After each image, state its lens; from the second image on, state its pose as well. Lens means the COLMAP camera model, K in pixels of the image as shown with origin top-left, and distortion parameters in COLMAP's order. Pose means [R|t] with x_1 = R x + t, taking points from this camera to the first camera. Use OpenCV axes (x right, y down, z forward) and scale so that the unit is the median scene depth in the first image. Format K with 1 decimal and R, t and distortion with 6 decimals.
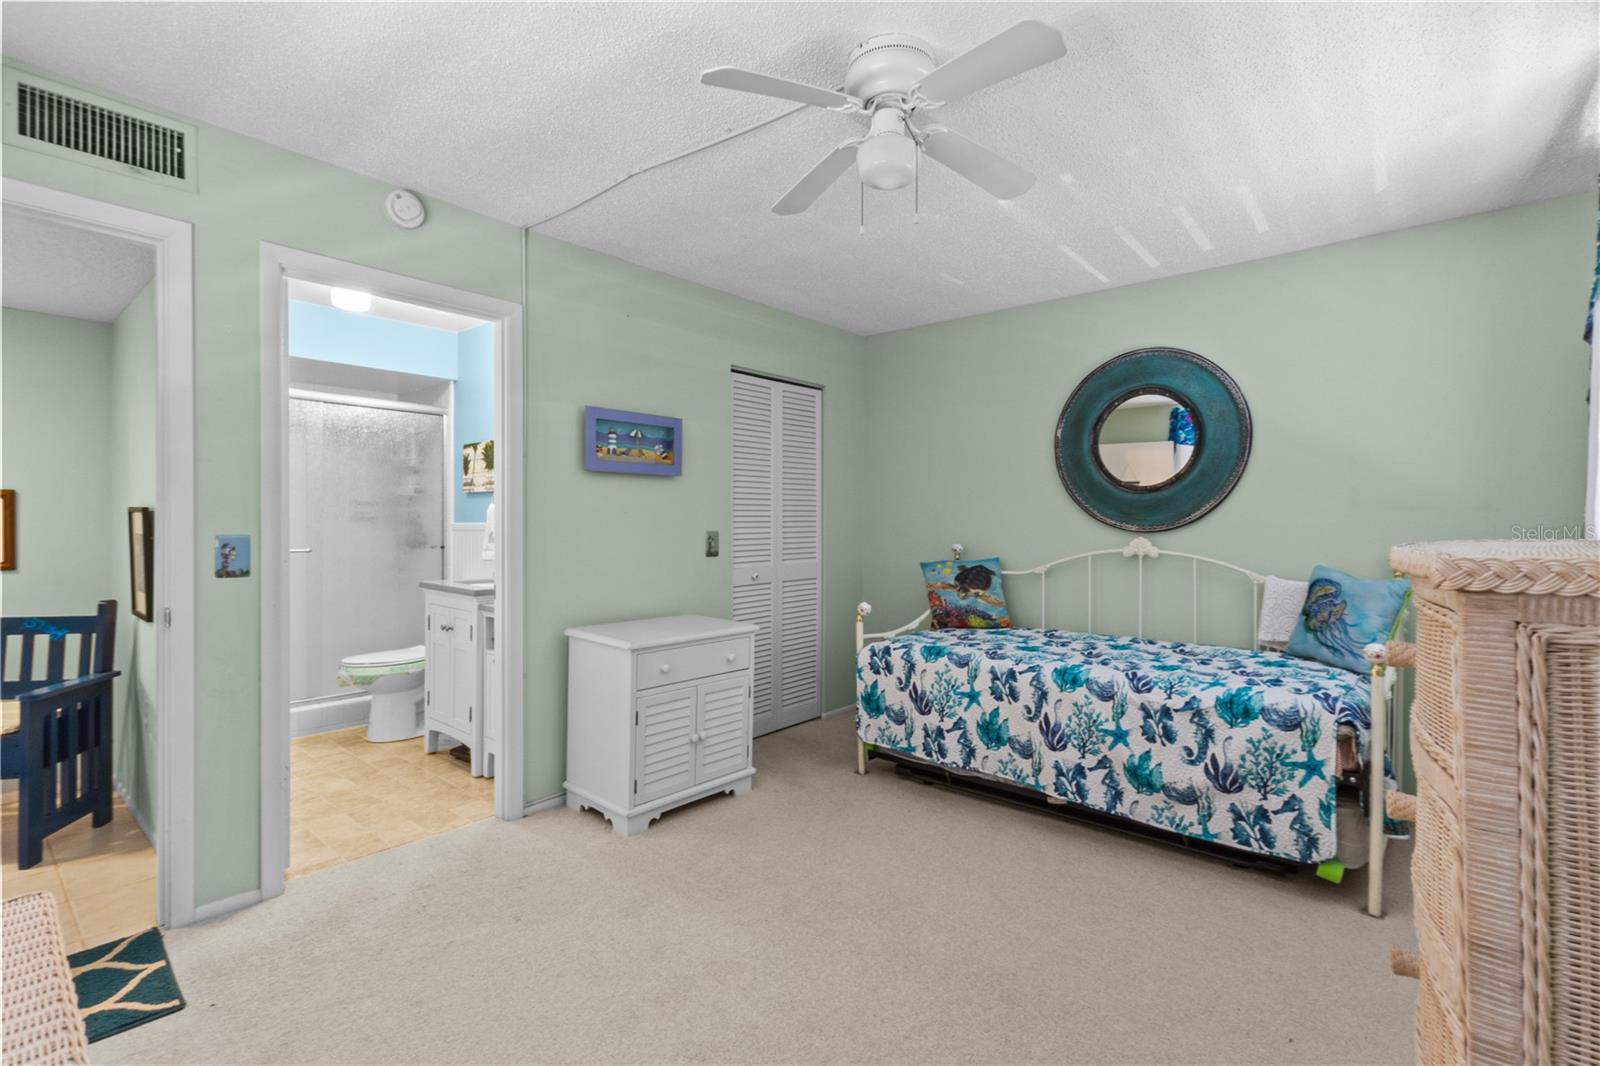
lens RADIAL K [[734.4, 0, 794.5], [0, 734.4, 530.3], [0, 0, 1]] dist [0.002410, 0.000216]
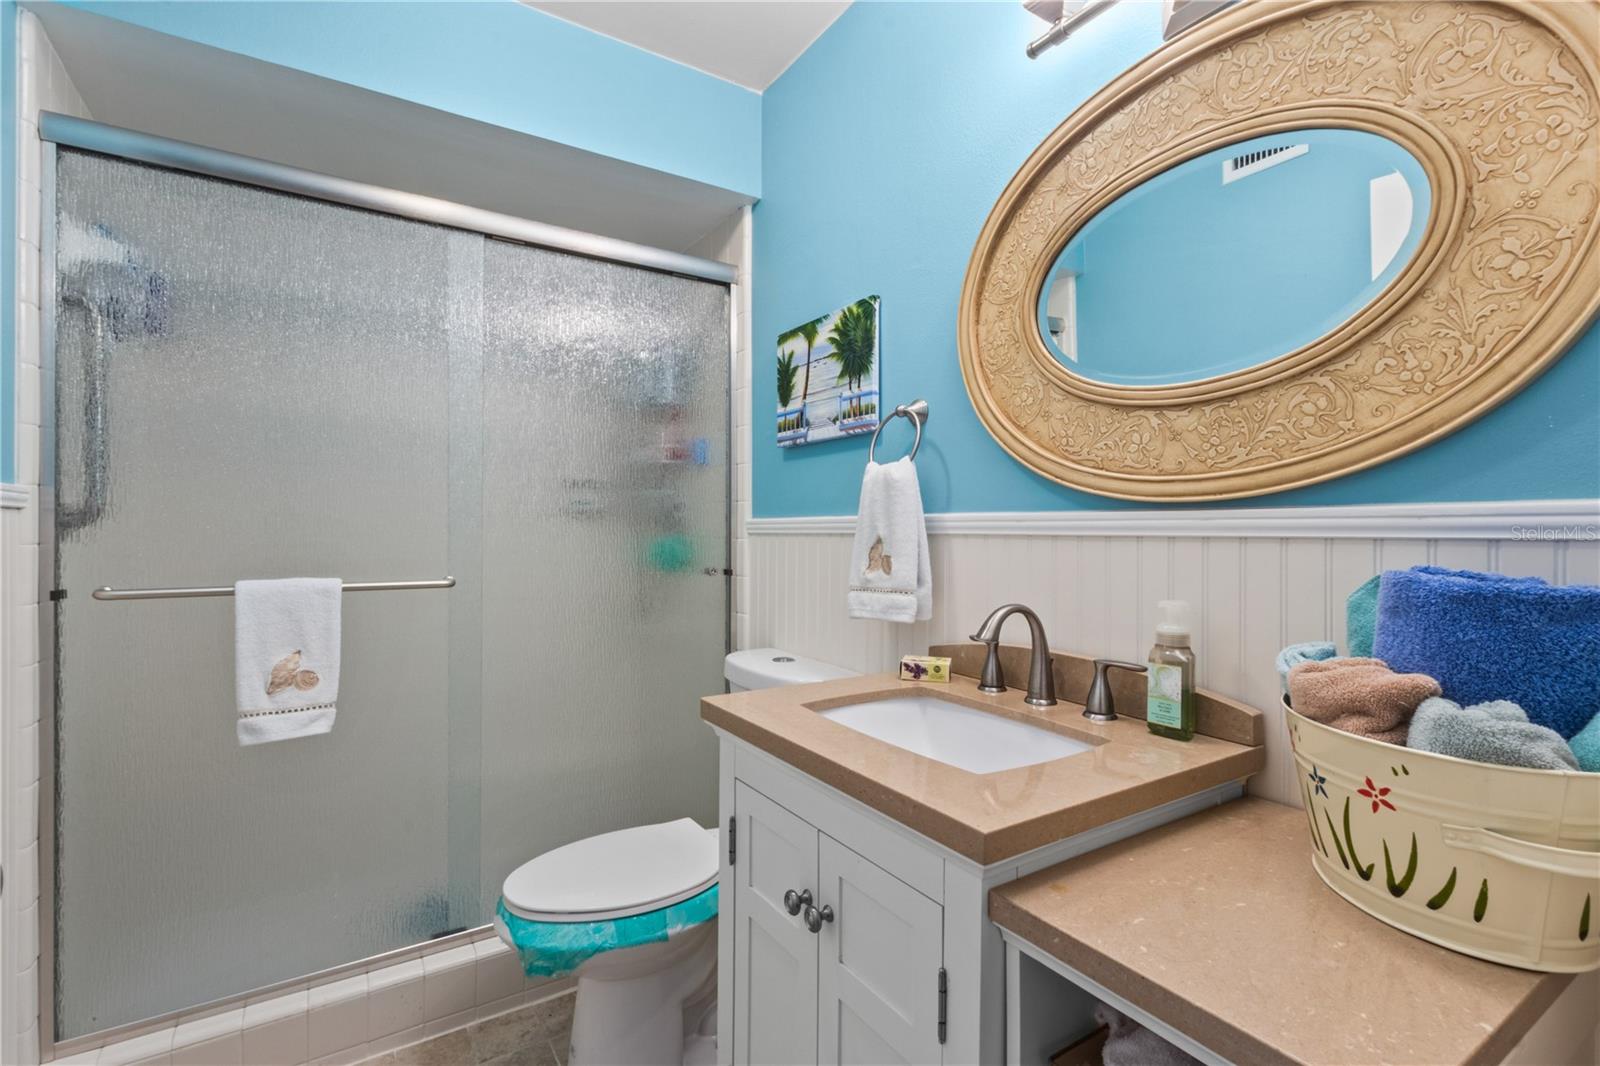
lens RADIAL K [[734.4, 0, 794.5], [0, 734.4, 530.3], [0, 0, 1]] dist [0.002410, 0.000216]
pose [[0.958673, -0.000048, -0.284510, -0.593232], [-0.001000, 0.999993, -0.003536, -0.002303], [0.284509, 0.003674, 0.958666, 1.100351]]
